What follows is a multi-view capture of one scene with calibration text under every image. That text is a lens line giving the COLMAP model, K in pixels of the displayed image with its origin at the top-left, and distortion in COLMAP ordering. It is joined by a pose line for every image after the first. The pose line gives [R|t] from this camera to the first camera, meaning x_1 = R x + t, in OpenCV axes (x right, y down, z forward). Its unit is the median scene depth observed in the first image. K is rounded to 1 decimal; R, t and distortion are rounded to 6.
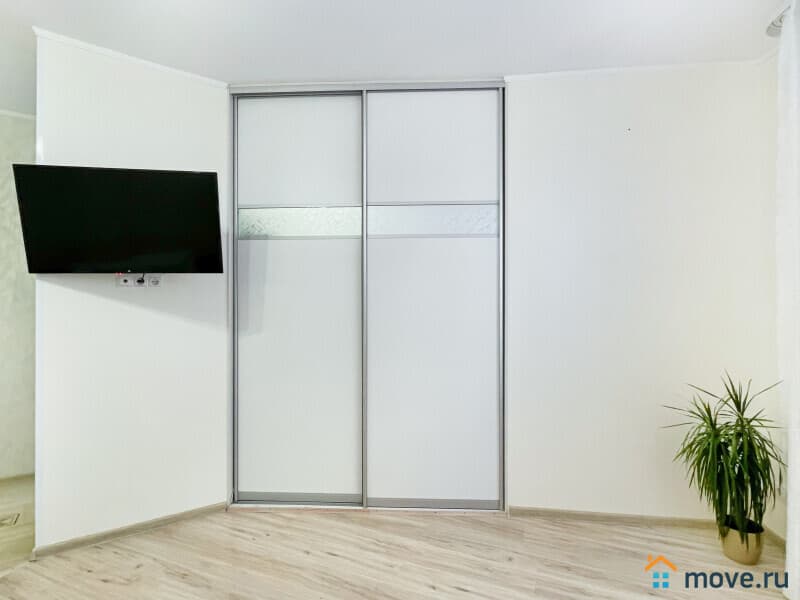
lens RADIAL K [[402.1, 0, 401.8], [0, 402.1, 305.2], [0, 0, 1]] dist [-0.006673, 0.001118]
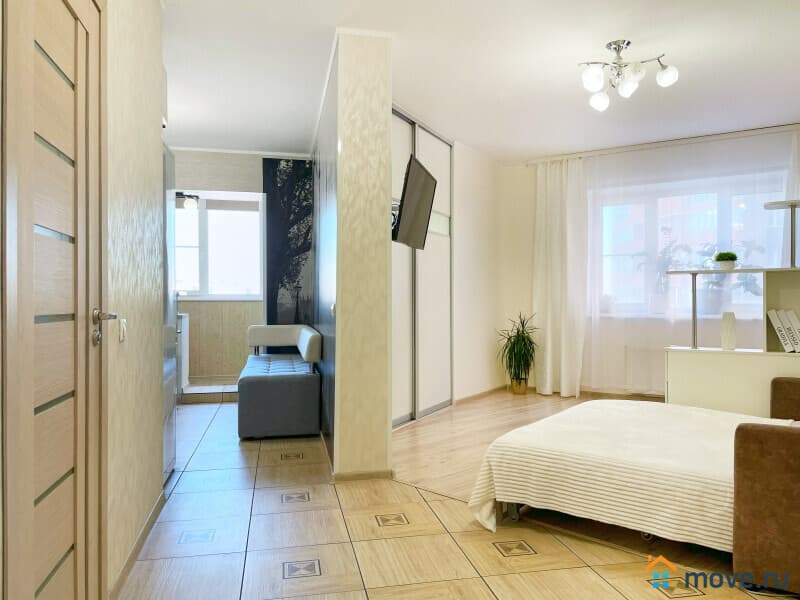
lens RADIAL K [[615.4, 0, 396.5], [0, 615.4, 303.2], [0, 0, 1]] dist [0.075901, -0.042274]
pose [[0.404284, -0.006944, 0.914607, -2.288038], [0.002773, 0.999976, 0.006367, 0.085113], [-0.914629, -0.000038, 0.404294, 0.201834]]
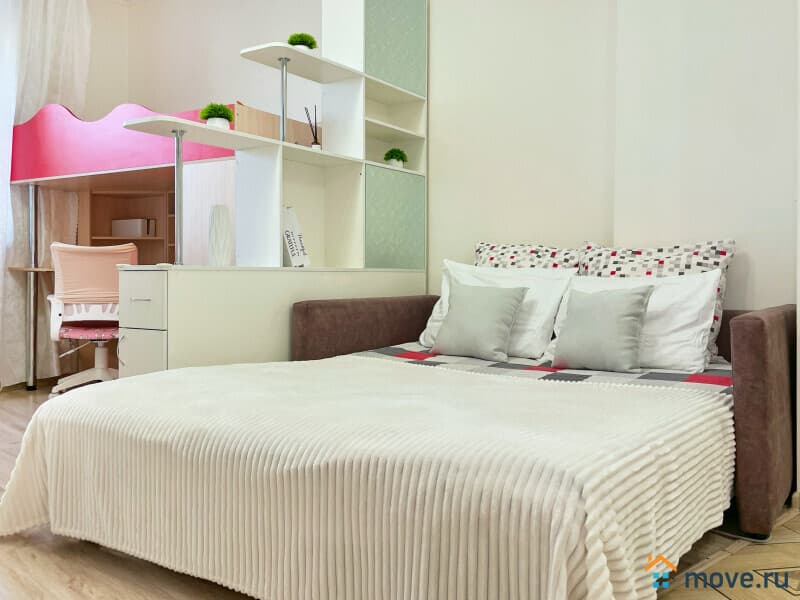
lens RADIAL K [[713.2, 0, 398.7], [0, 713.2, 294.3], [0, 0, 1]] dist [0.059118, -0.035778]
pose [[-0.911311, -0.014580, 0.411460, -1.098227], [-0.005367, 0.999709, 0.023537, 0.244798], [-0.411683, 0.019242, -0.911124, 1.052618]]
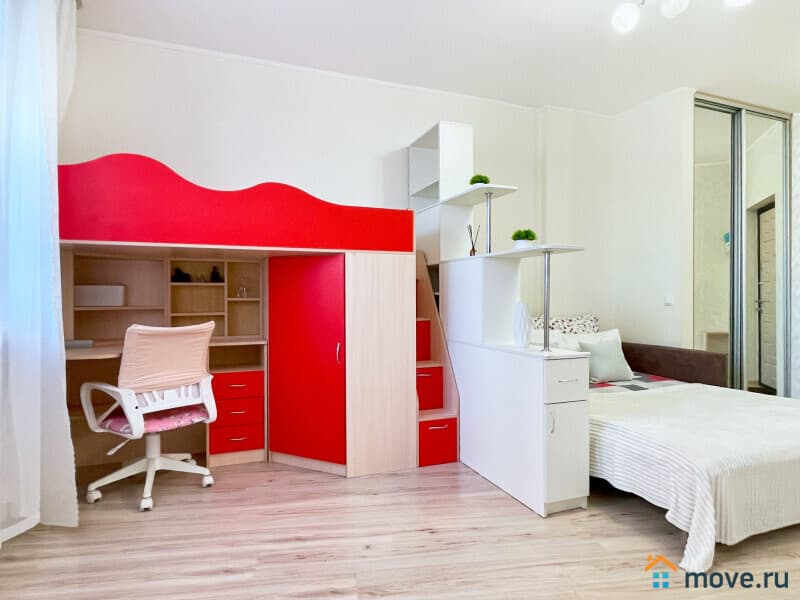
lens RADIAL K [[484.2, 0, 401.9], [0, 484.2, 299.1], [0, 0, 1]] dist [0.000086, -0.000653]
pose [[-0.861076, 0.004760, -0.508455, 0.488323], [0.002078, 0.999981, 0.005843, 0.107455], [0.508473, 0.003974, -0.861069, 0.901543]]
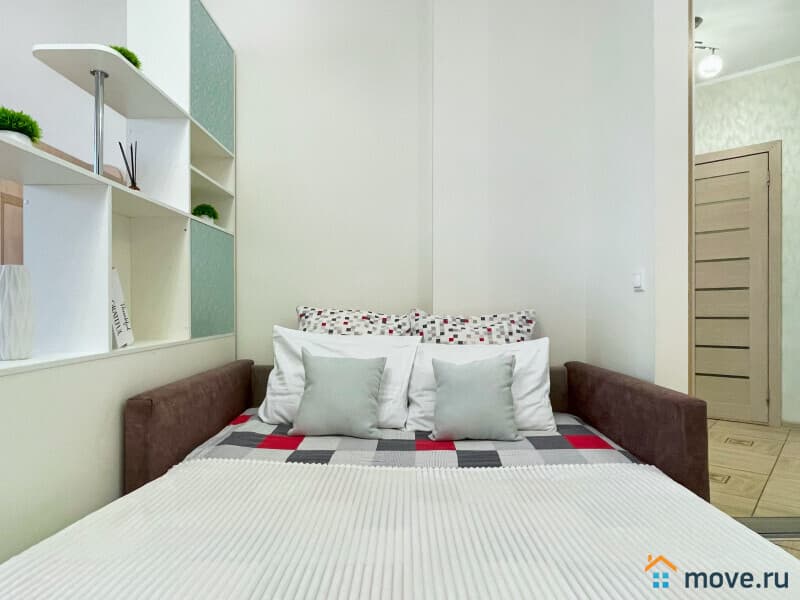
lens RADIAL K [[513.9, 0, 400.8], [0, 513.9, 300.9], [0, 0, 1]] dist [0.023953, -0.003700]
pose [[-0.984666, -0.002559, -0.174431, -0.639210], [0.000066, 0.999887, -0.015044, 0.172664], [0.174450, -0.014825, -0.984554, 0.707494]]
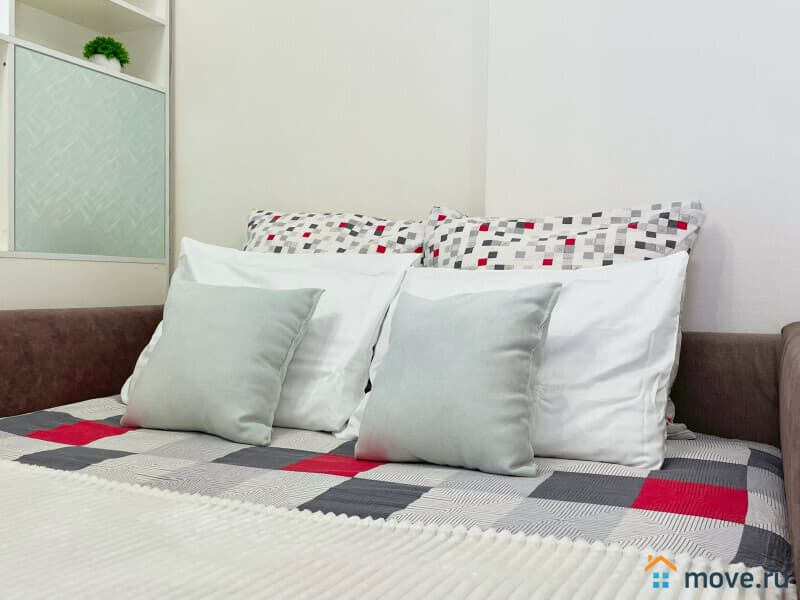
lens RADIAL K [[799.4, 0, 404.0], [0, 799.4, 288.9], [0, 0, 1]] dist [0.079462, 0.000000]
pose [[-0.968819, -0.010864, 0.247531, -1.033461], [-0.011139, 0.999938, 0.000291, 0.260566], [-0.247519, -0.002475, -0.968880, 0.464808]]
